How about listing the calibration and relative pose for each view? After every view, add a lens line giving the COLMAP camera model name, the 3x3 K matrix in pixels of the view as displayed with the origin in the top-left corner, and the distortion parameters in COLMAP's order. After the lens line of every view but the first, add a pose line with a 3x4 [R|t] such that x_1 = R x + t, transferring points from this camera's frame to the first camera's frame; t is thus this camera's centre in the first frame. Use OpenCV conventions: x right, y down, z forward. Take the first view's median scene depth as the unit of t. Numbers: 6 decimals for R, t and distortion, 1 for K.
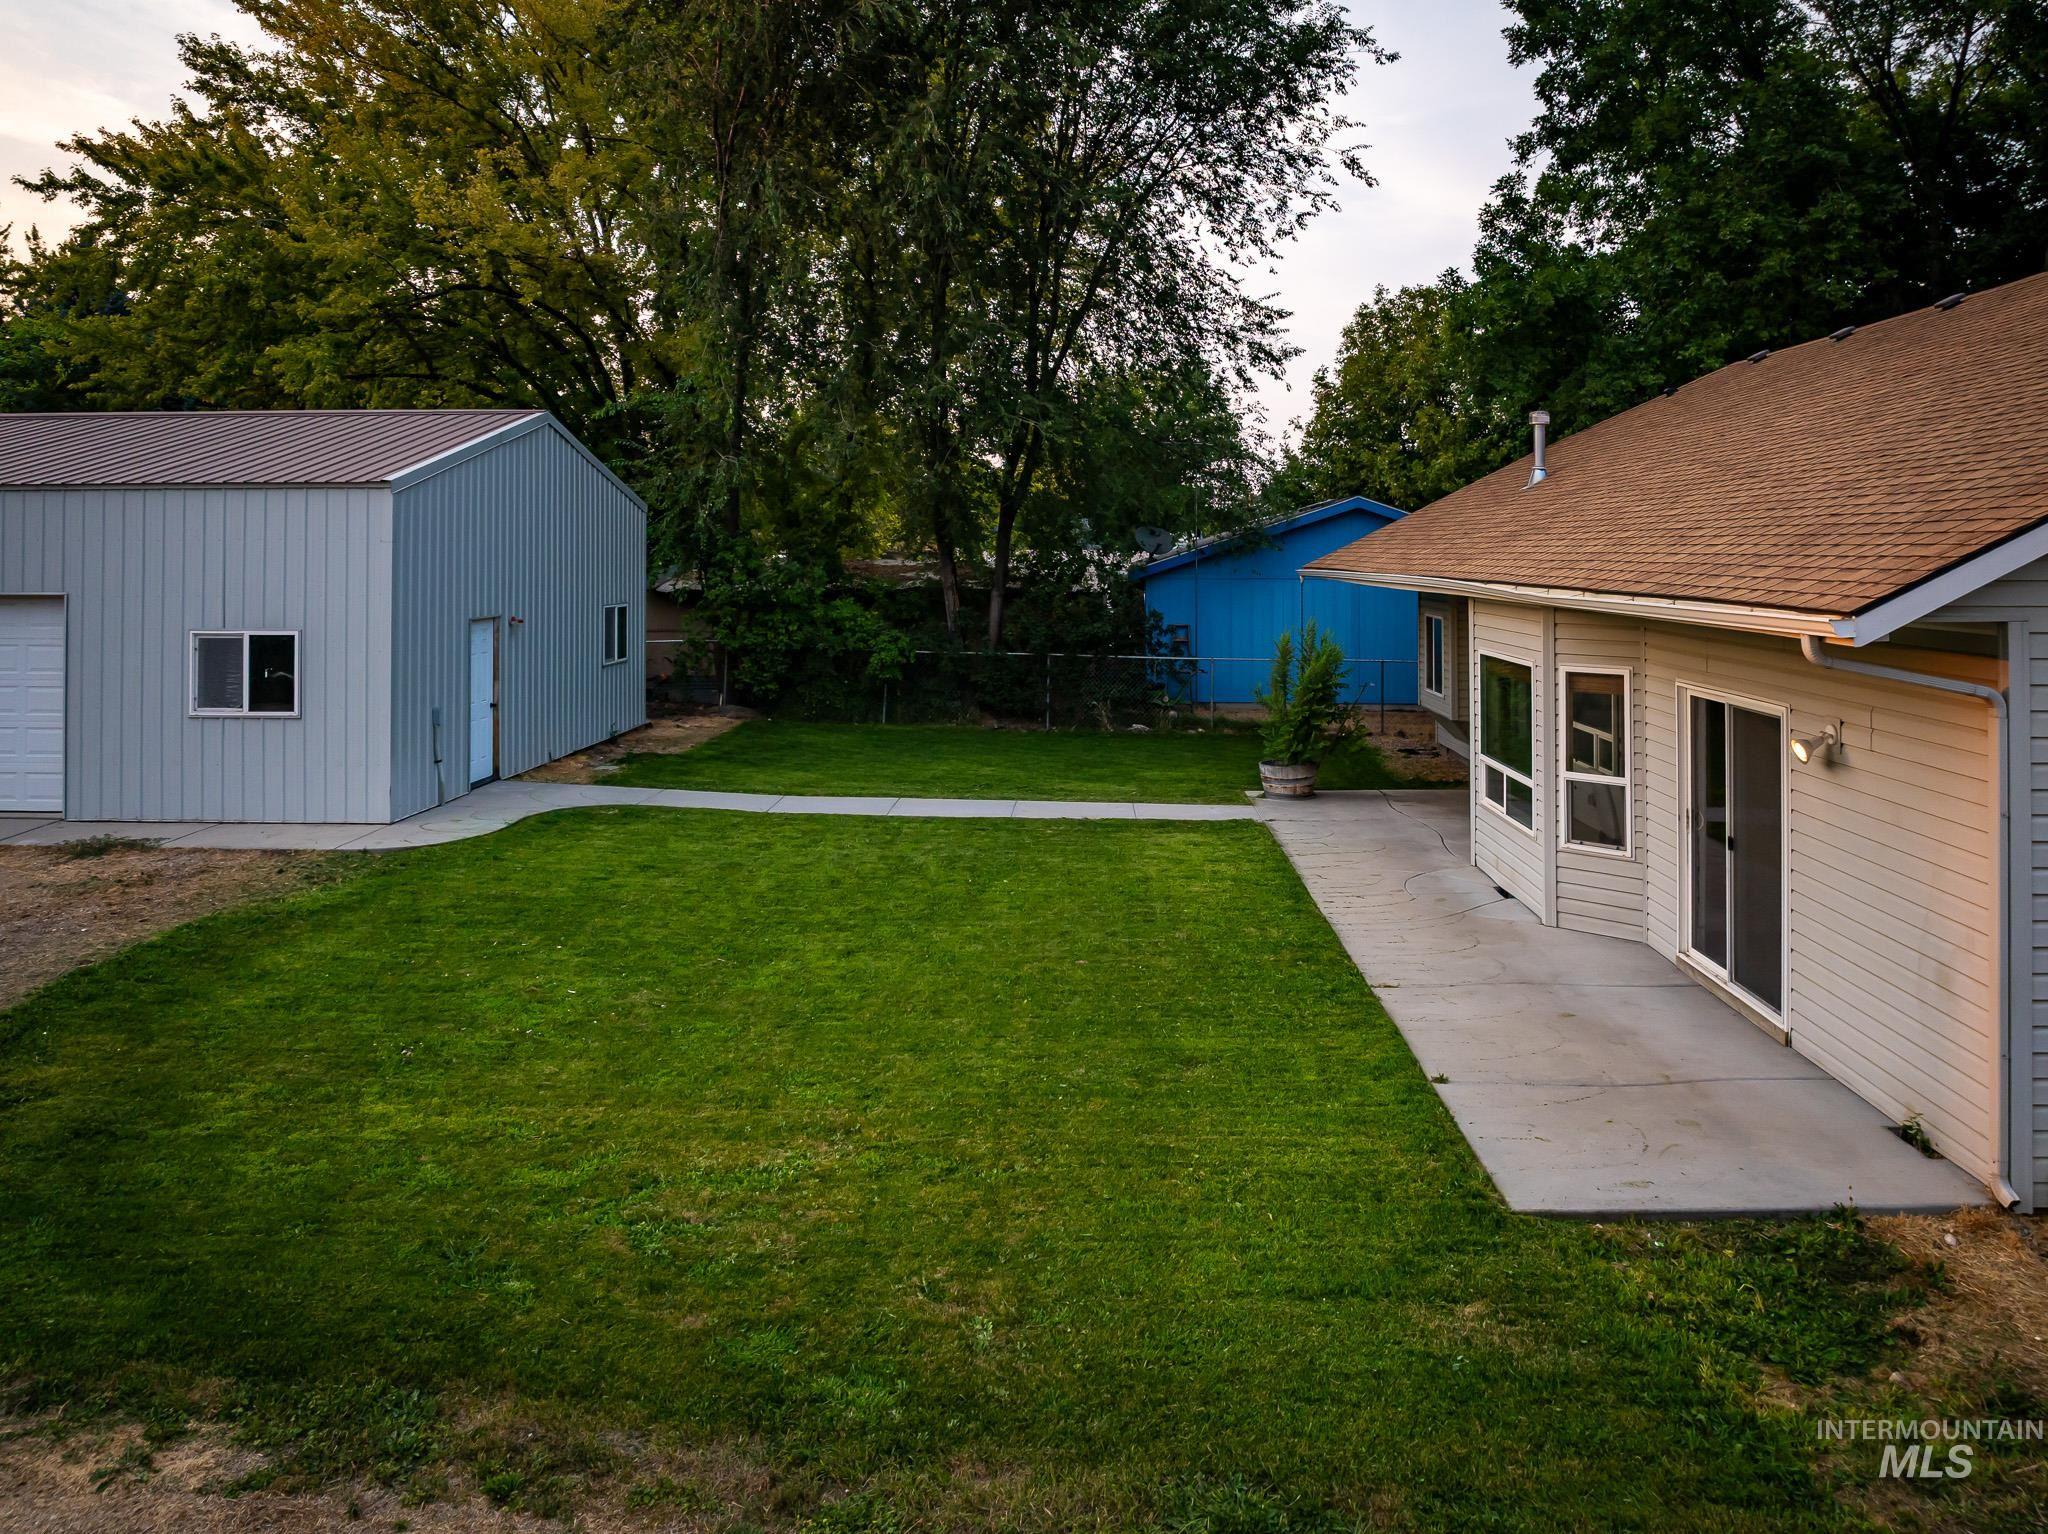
lens RADIAL K [[1492.4, 0, 1027.6], [0, 1492.4, 535.2], [0, 0, 1]] dist [-0.039849, 0.004639]
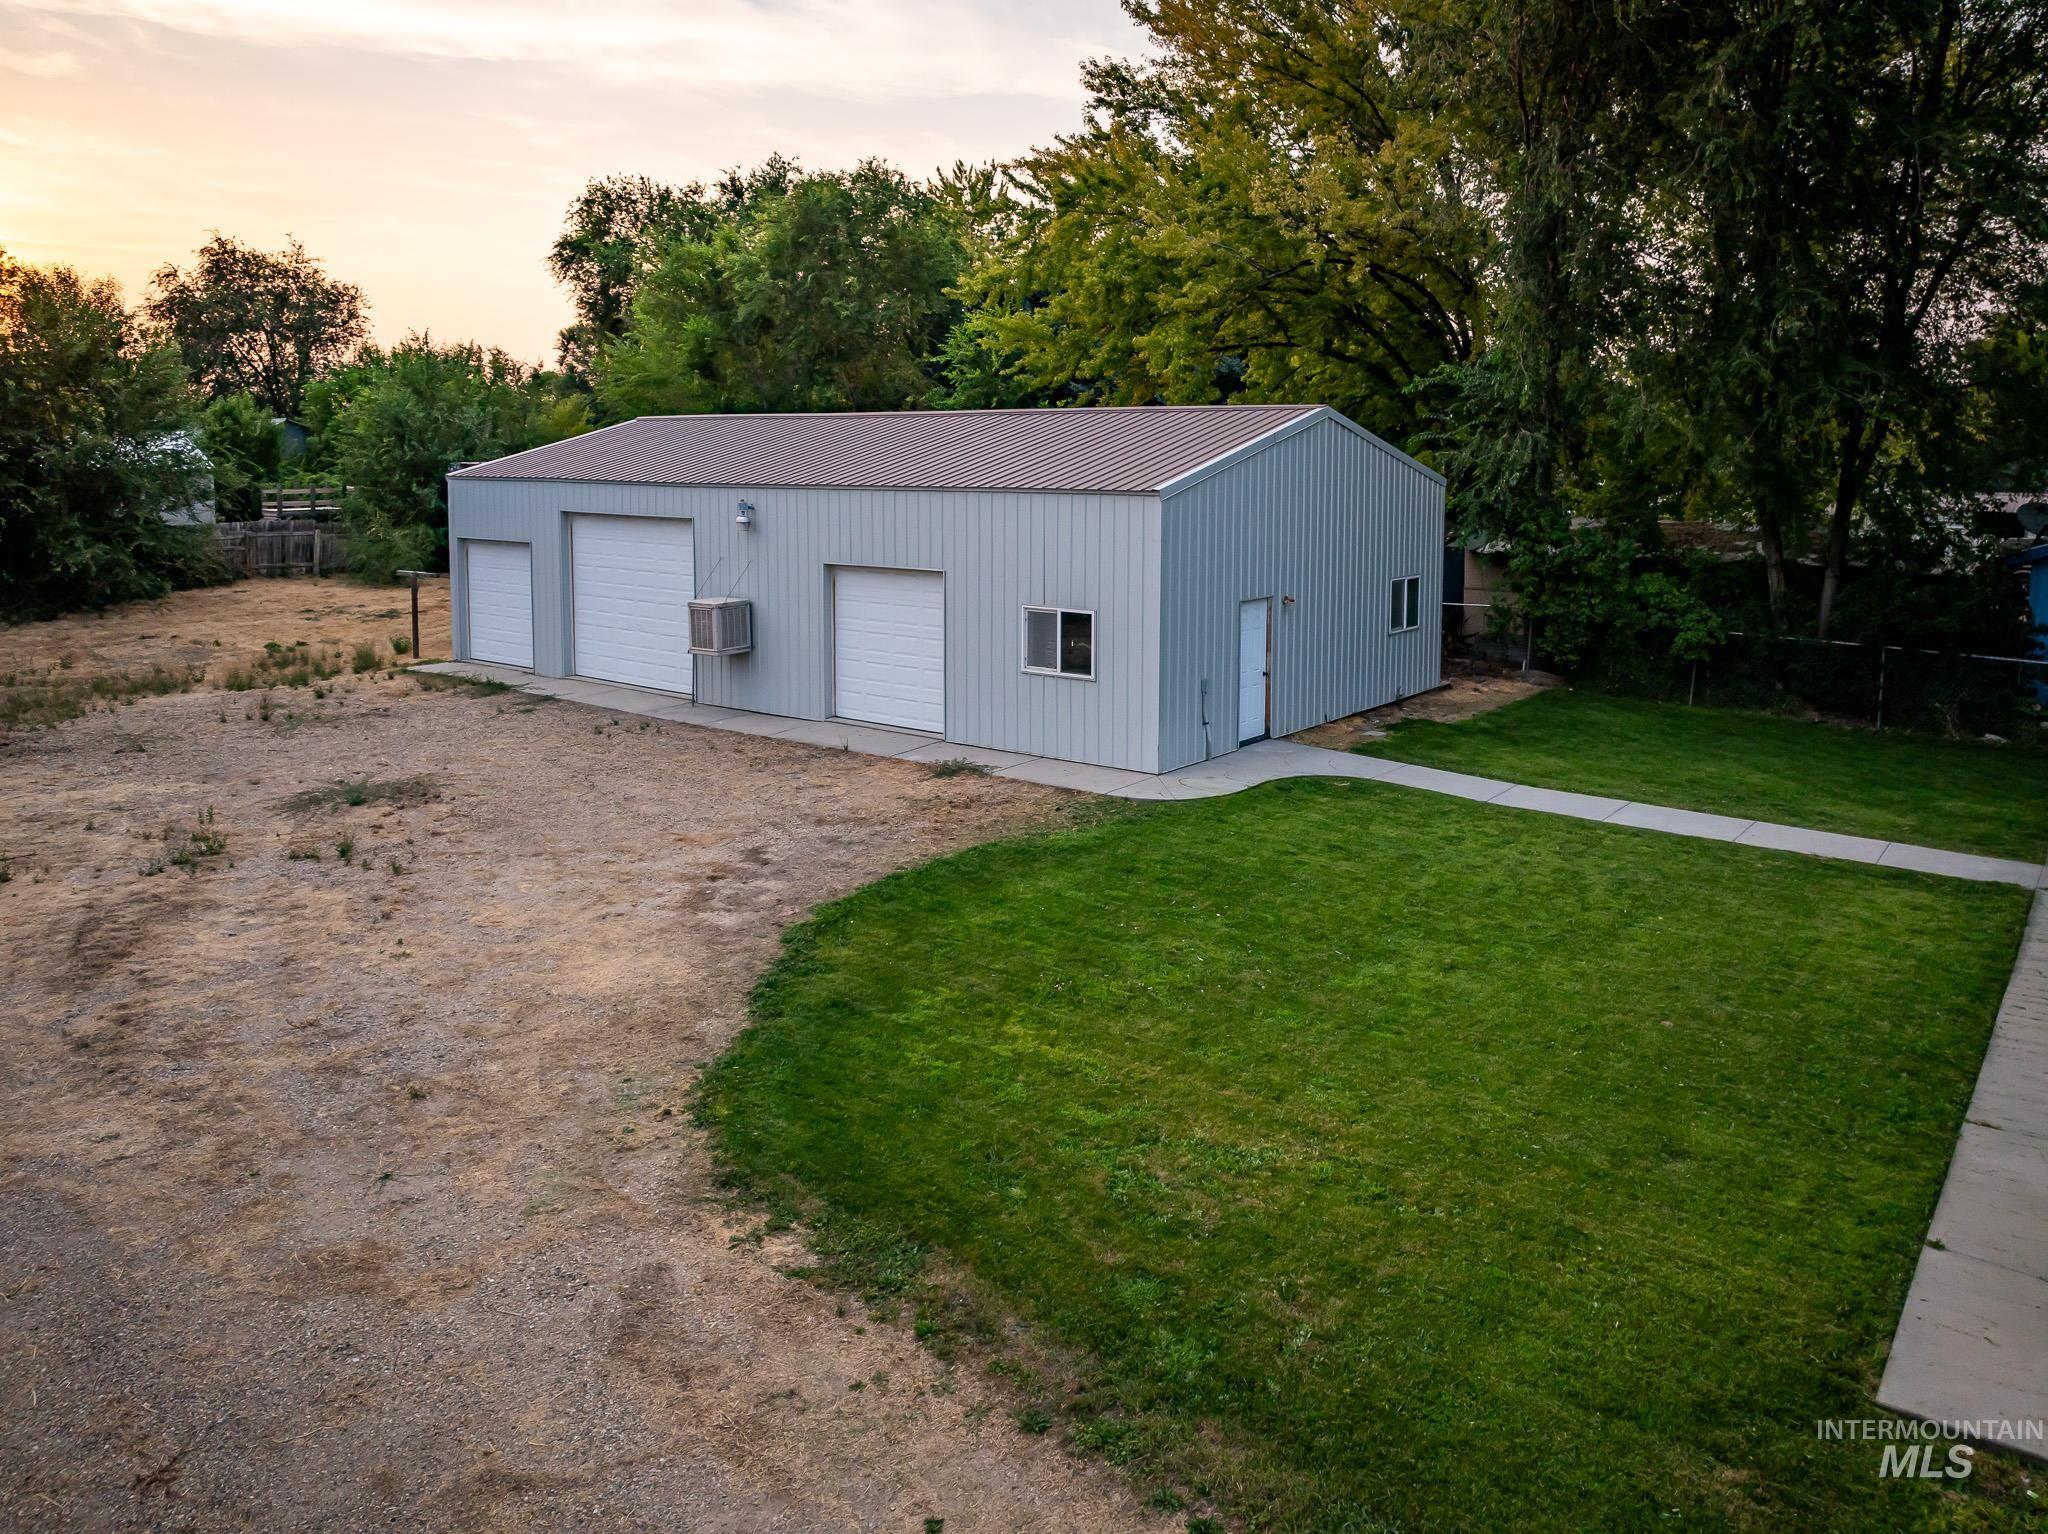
lens RADIAL K [[1492.4, 0, 1027.6], [0, 1492.4, 535.2], [0, 0, 1]] dist [-0.039849, 0.004639]
pose [[0.813352, 0.034293, -0.580760, 0.182974], [0.003740, 0.997932, 0.064164, -0.078725], [0.581759, -0.054360, 0.811542, -0.033813]]
